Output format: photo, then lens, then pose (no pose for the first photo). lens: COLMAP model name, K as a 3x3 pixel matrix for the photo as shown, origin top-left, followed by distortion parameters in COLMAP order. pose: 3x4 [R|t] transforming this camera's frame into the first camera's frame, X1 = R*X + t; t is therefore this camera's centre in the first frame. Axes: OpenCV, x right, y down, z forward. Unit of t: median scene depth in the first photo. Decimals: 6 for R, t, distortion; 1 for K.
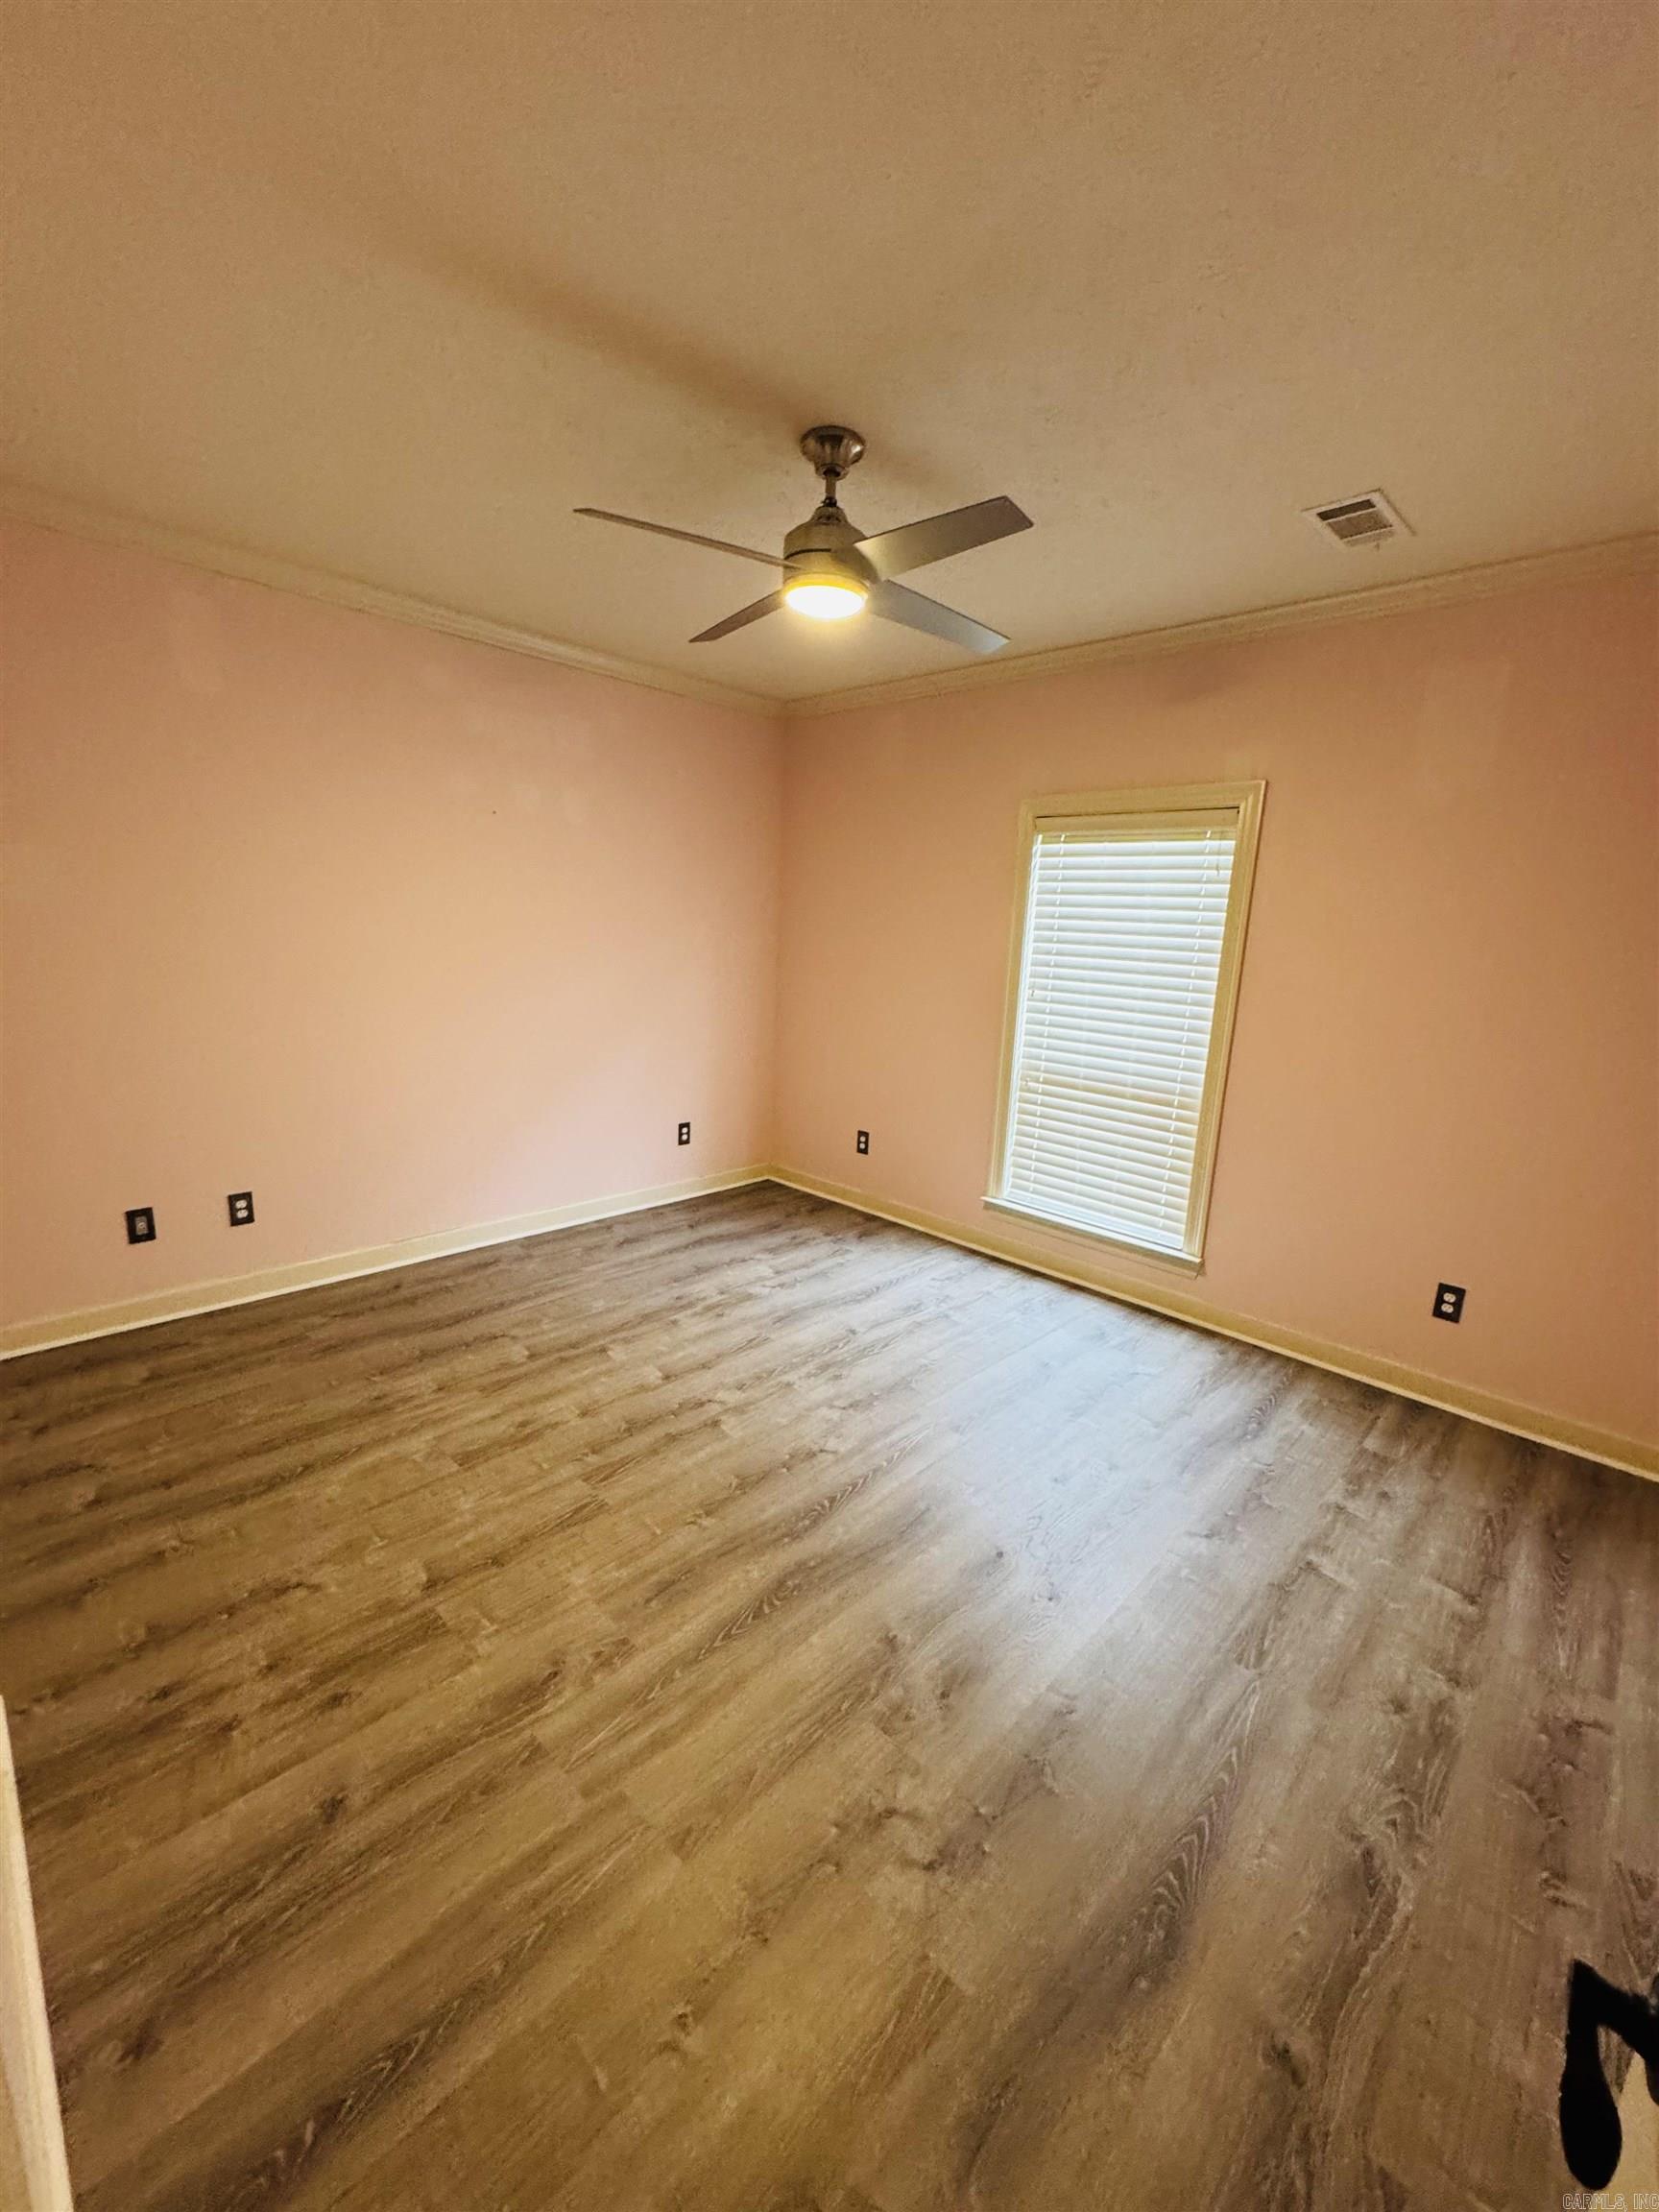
lens RADIAL K [[881.4, 0, 831.6], [0, 881.4, 1106.3], [0, 0, 1]] dist [-0.003761, 0.000610]
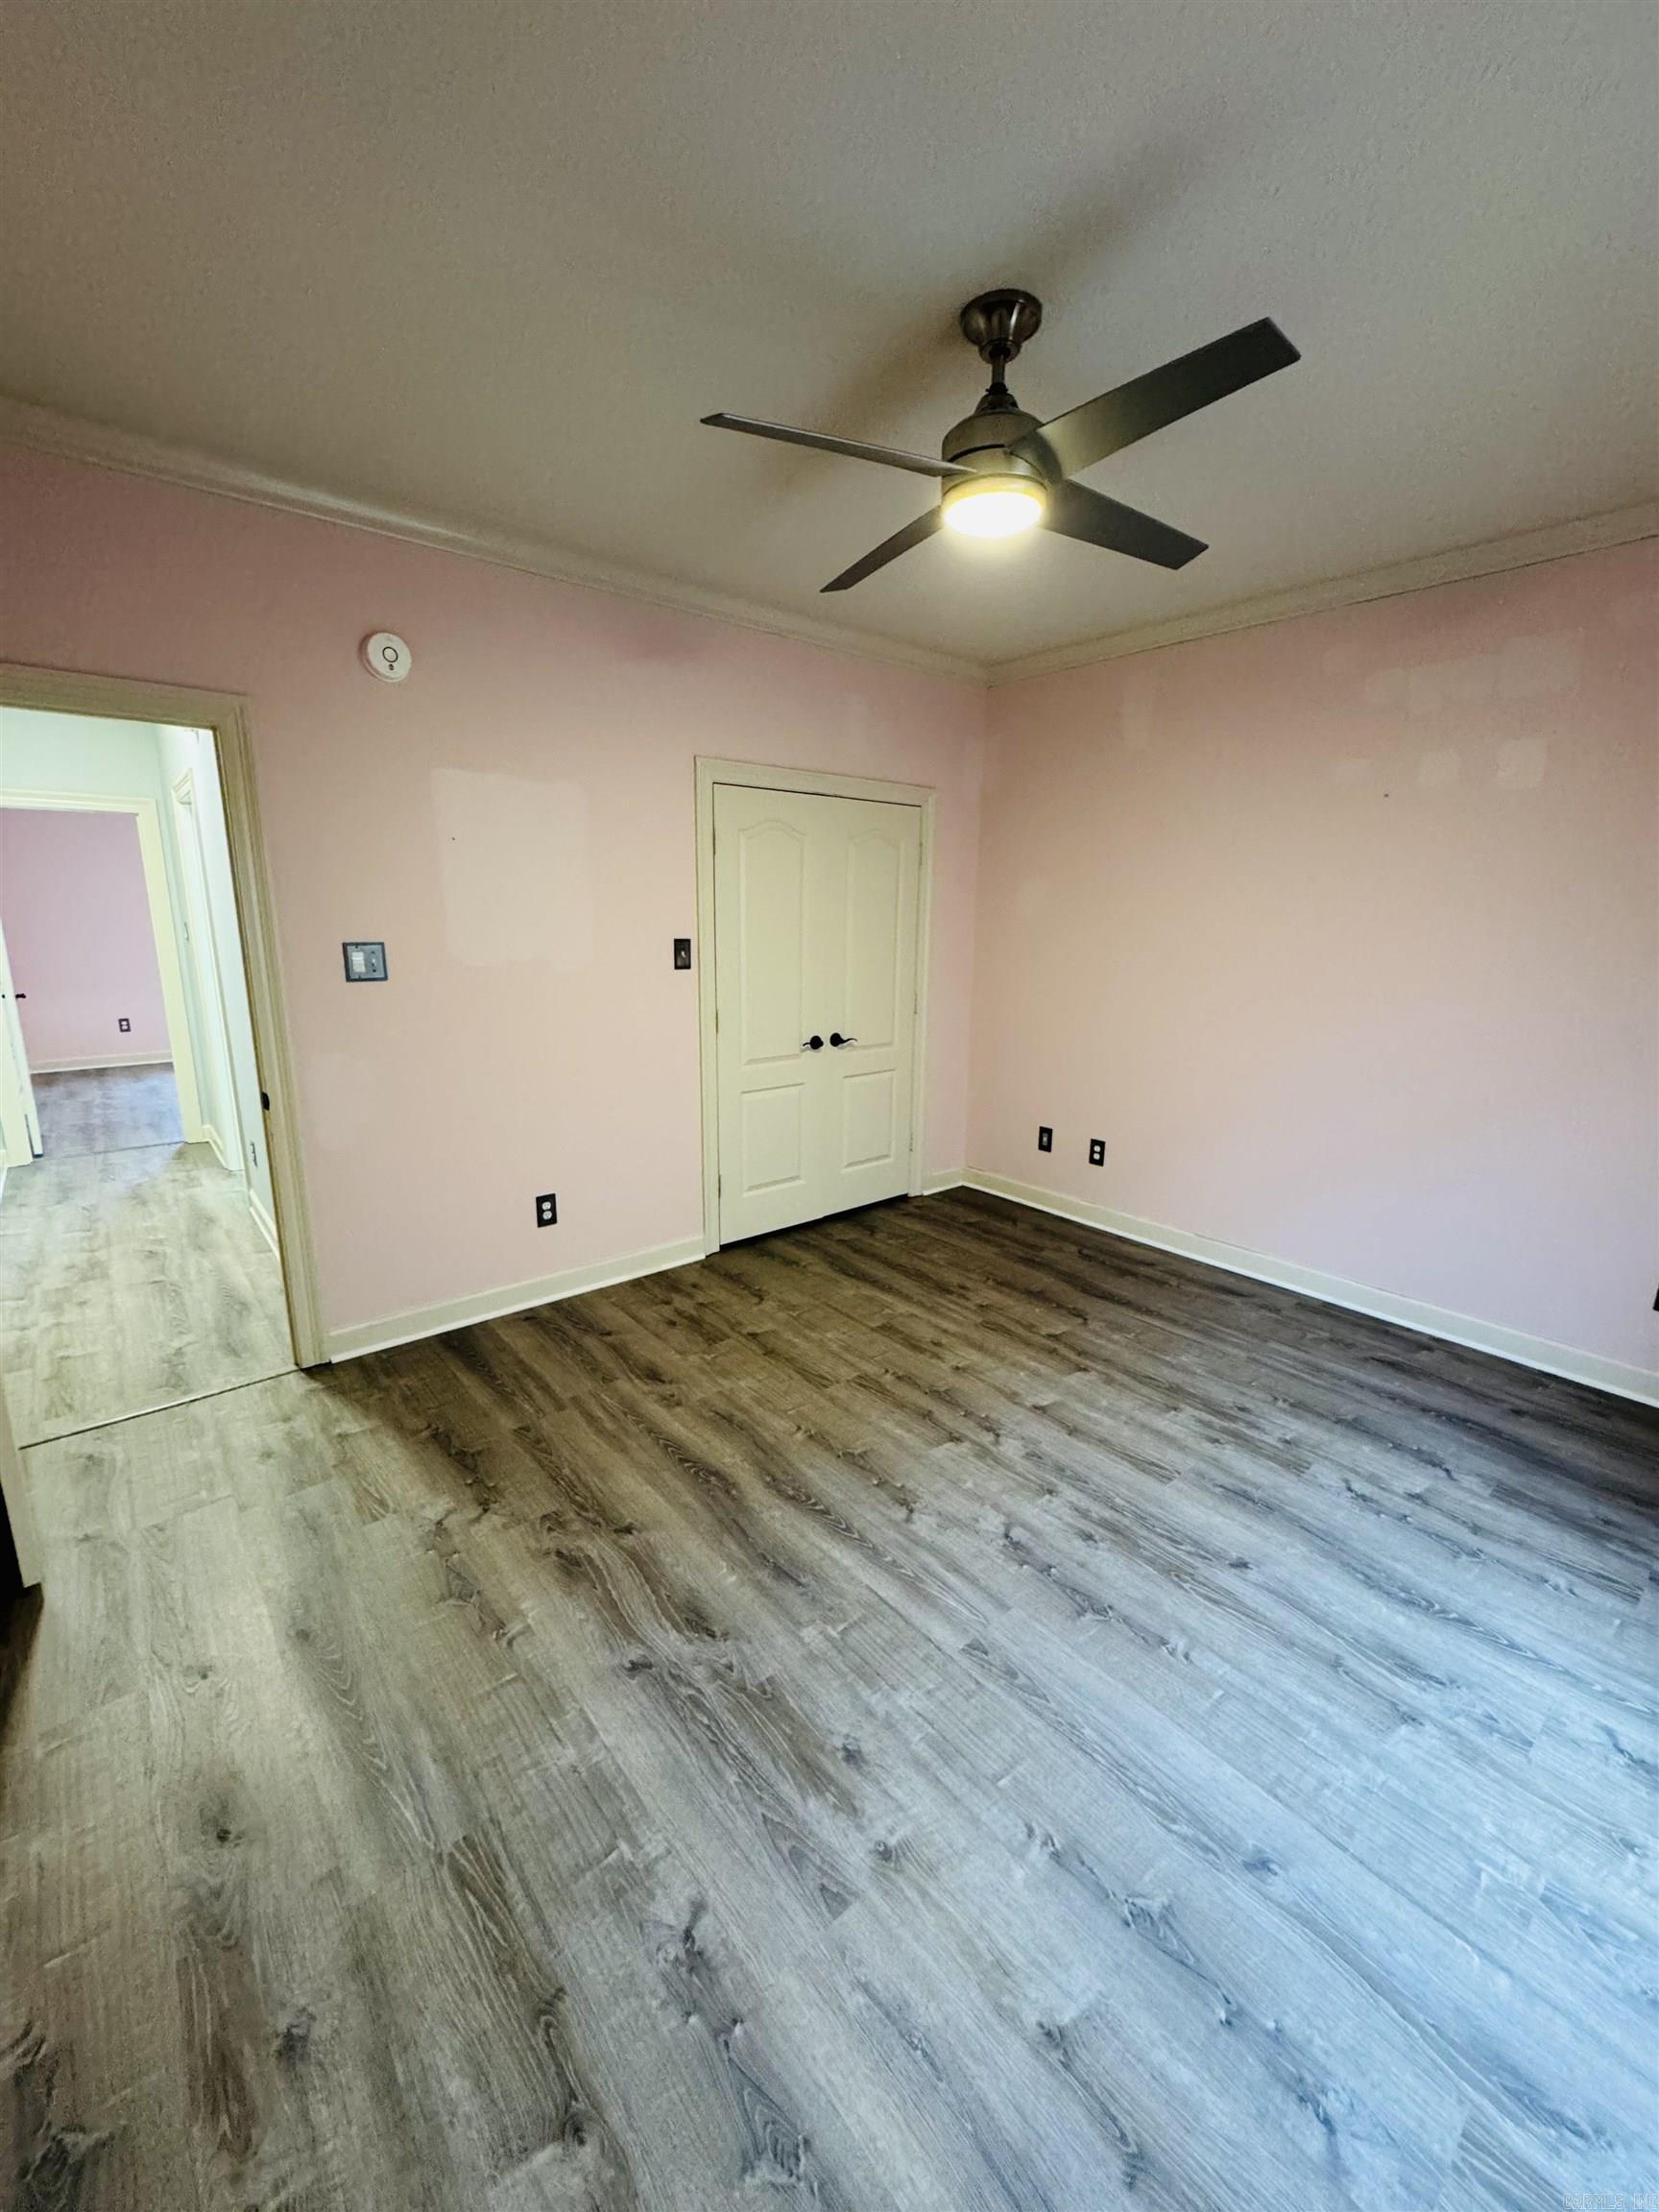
lens RADIAL K [[881.4, 0, 831.6], [0, 881.4, 1106.3], [0, 0, 1]] dist [-0.003761, 0.000610]
pose [[-0.100828, 0.176812, -0.979066, 0.747579], [-0.216946, 0.956493, 0.195078, -0.139402], [0.970962, 0.232074, -0.058083, 0.842998]]
